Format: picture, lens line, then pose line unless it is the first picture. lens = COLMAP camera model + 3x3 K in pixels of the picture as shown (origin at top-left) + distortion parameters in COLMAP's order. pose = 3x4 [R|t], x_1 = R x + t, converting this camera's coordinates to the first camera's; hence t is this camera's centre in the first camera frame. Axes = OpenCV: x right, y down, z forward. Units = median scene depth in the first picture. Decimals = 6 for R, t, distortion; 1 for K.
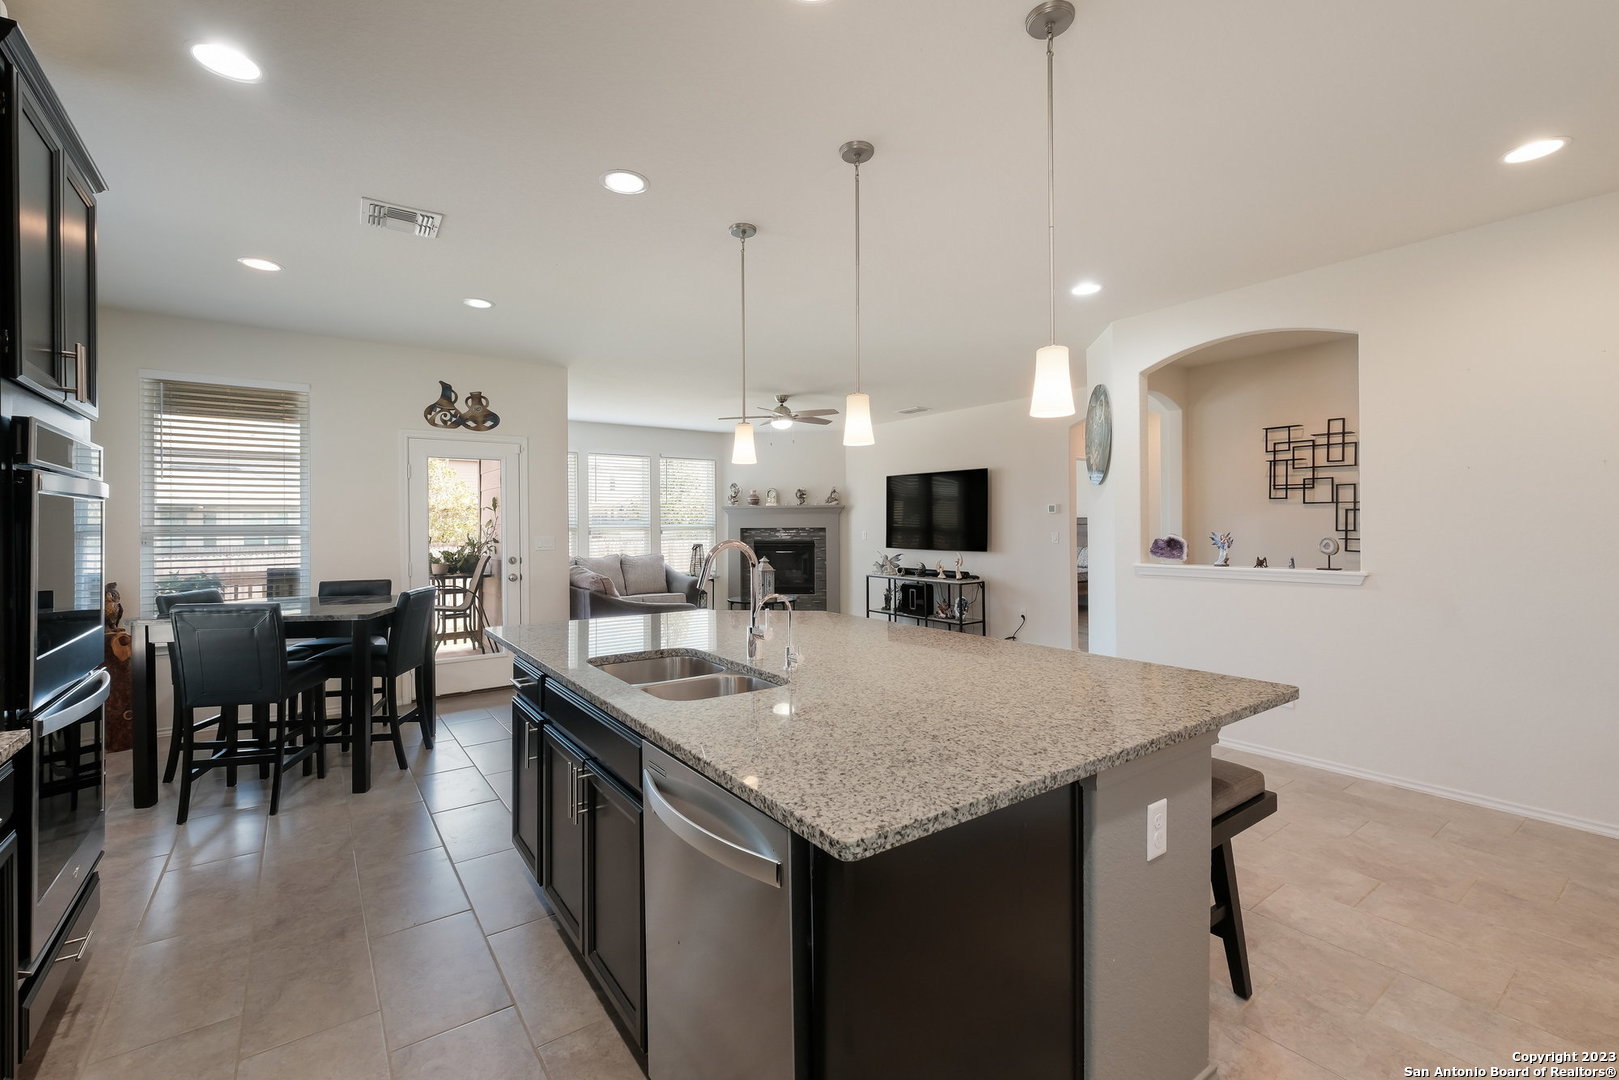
lens RADIAL K [[695.2, 0, 805.2], [0, 695.2, 531.5], [0, 0, 1]] dist [0.003204, 0.000967]
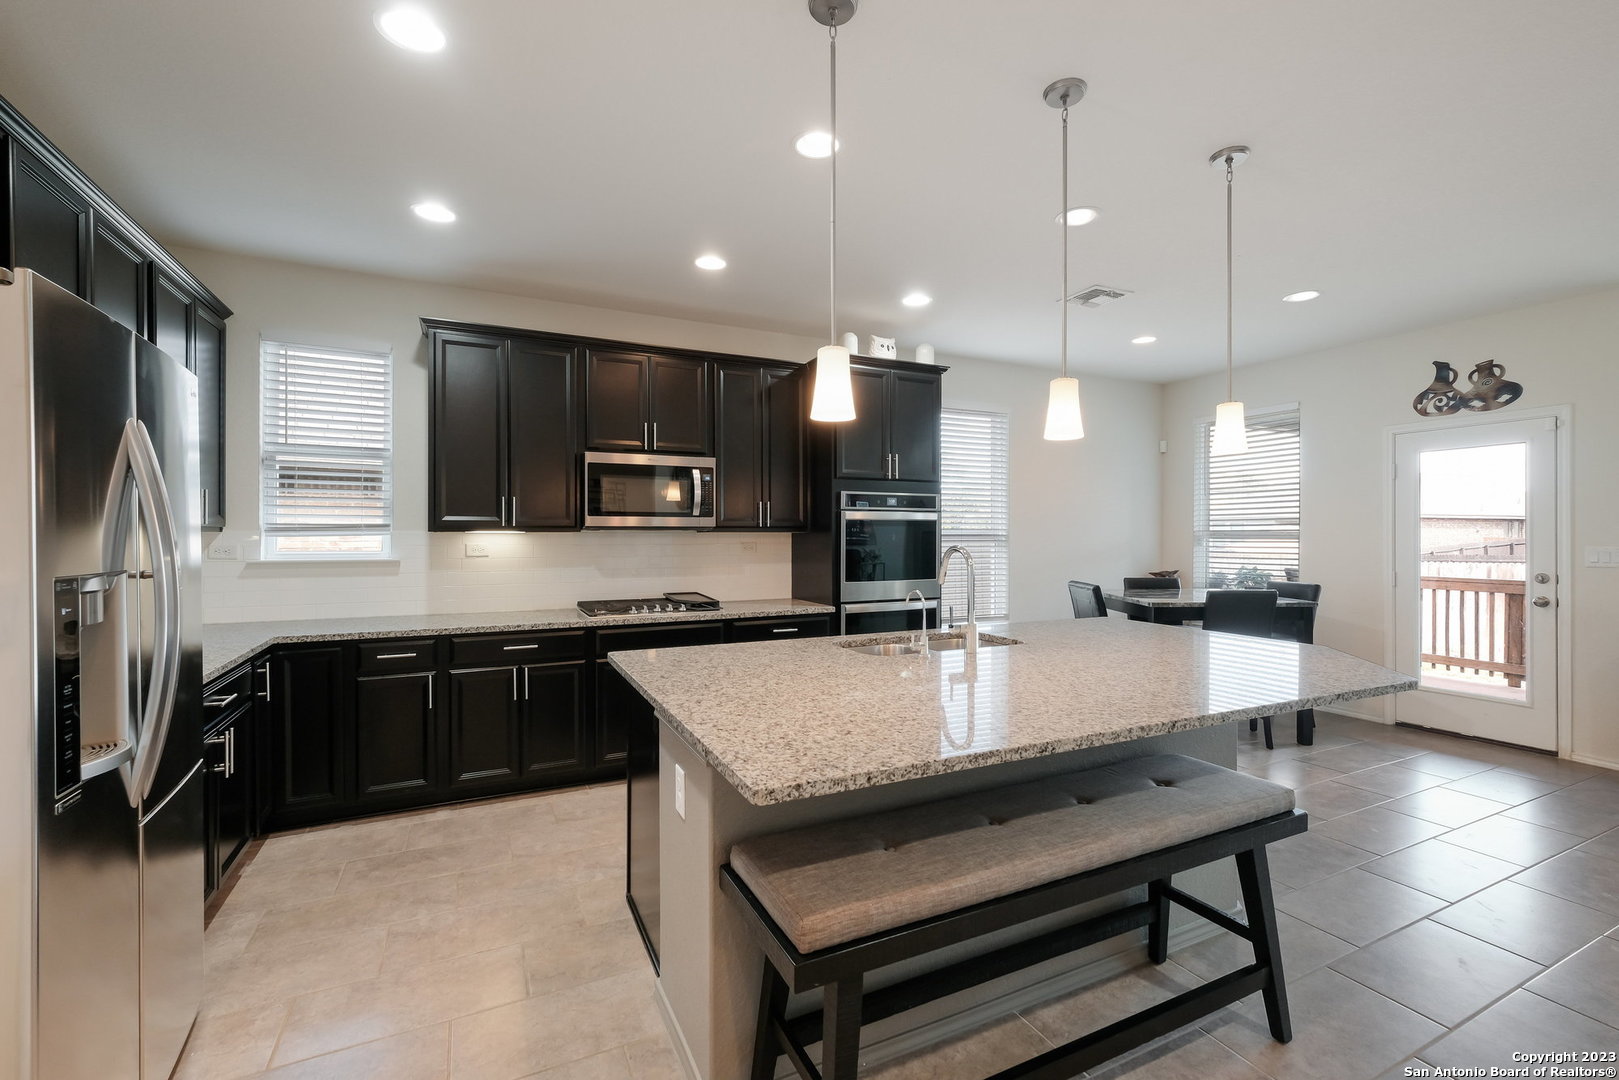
lens RADIAL K [[695.2, 0, 810.7], [0, 695.2, 536.2], [0, 0, 1]] dist [0.003204, 0.000967]
pose [[-0.167140, 0.008374, -0.985898, 0.276380], [-0.005704, 0.999939, 0.009460, -0.003234], [0.985917, 0.007205, -0.167082, 0.237568]]
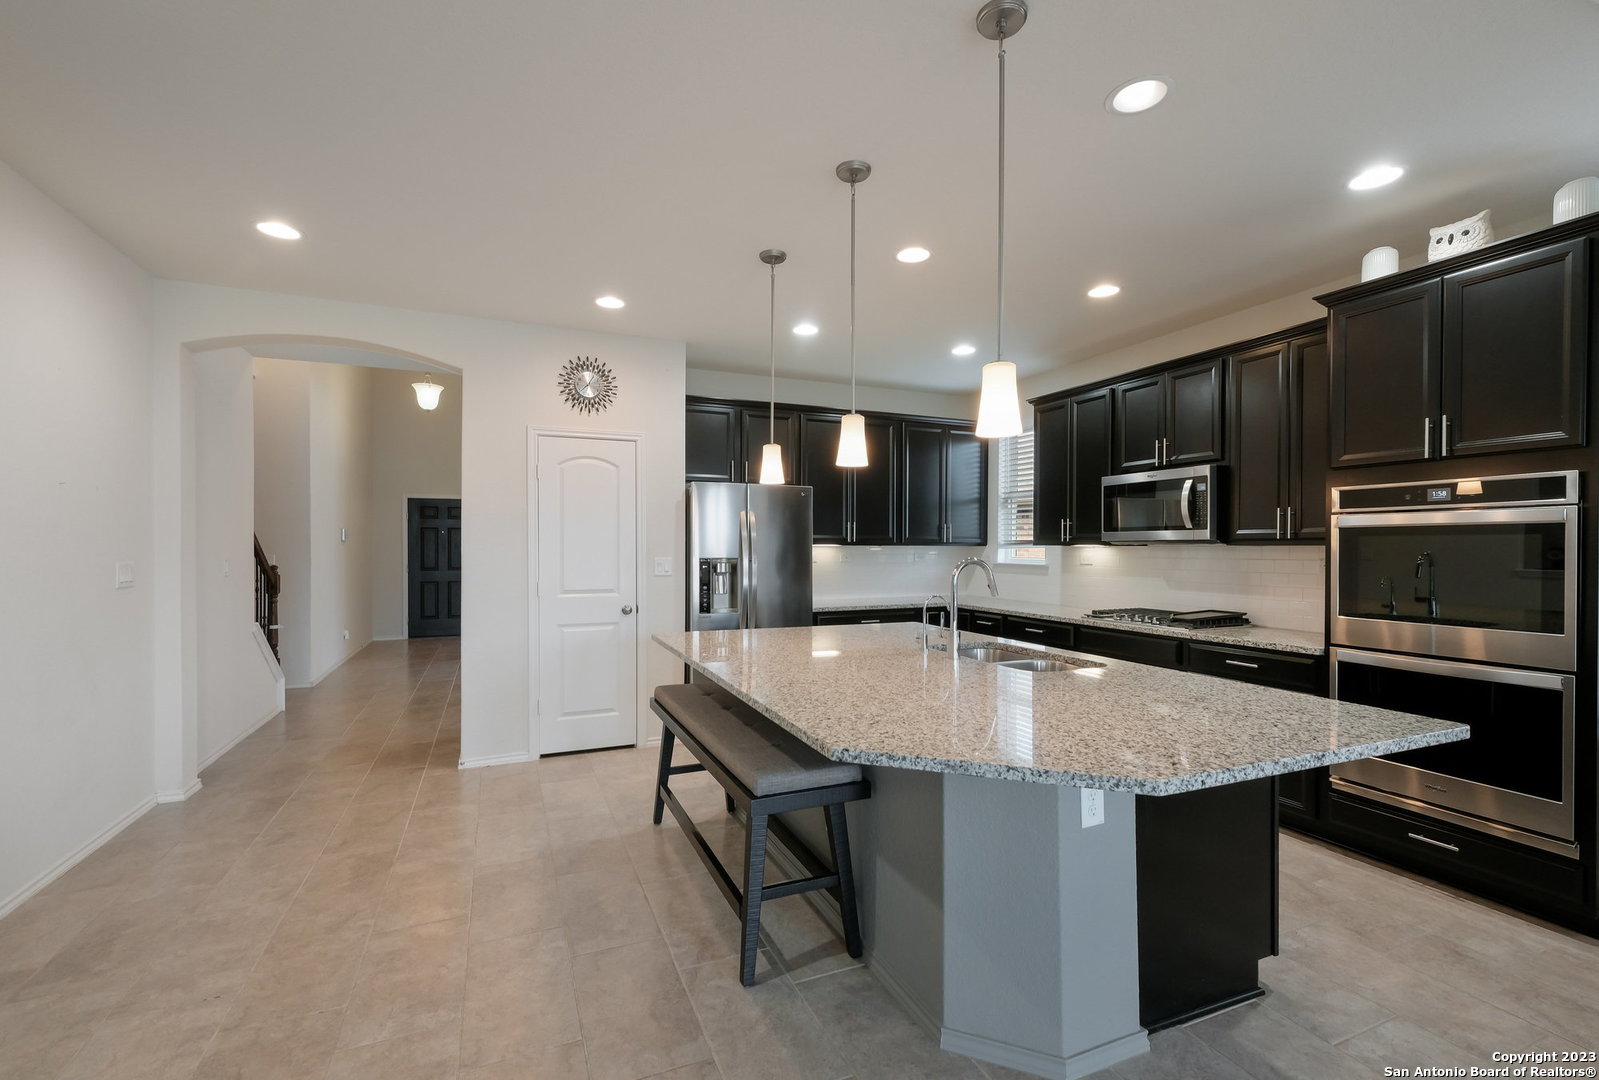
lens RADIAL K [[690.9, 0, 801.8], [0, 690.9, 550.9], [0, 0, 1]] dist [0.002136, 0.000933]
pose [[-0.976520, 0.004453, 0.215381, -0.016640], [0.007265, 0.999898, 0.012264, -0.004824], [-0.215305, 0.013540, -0.976453, 0.563921]]
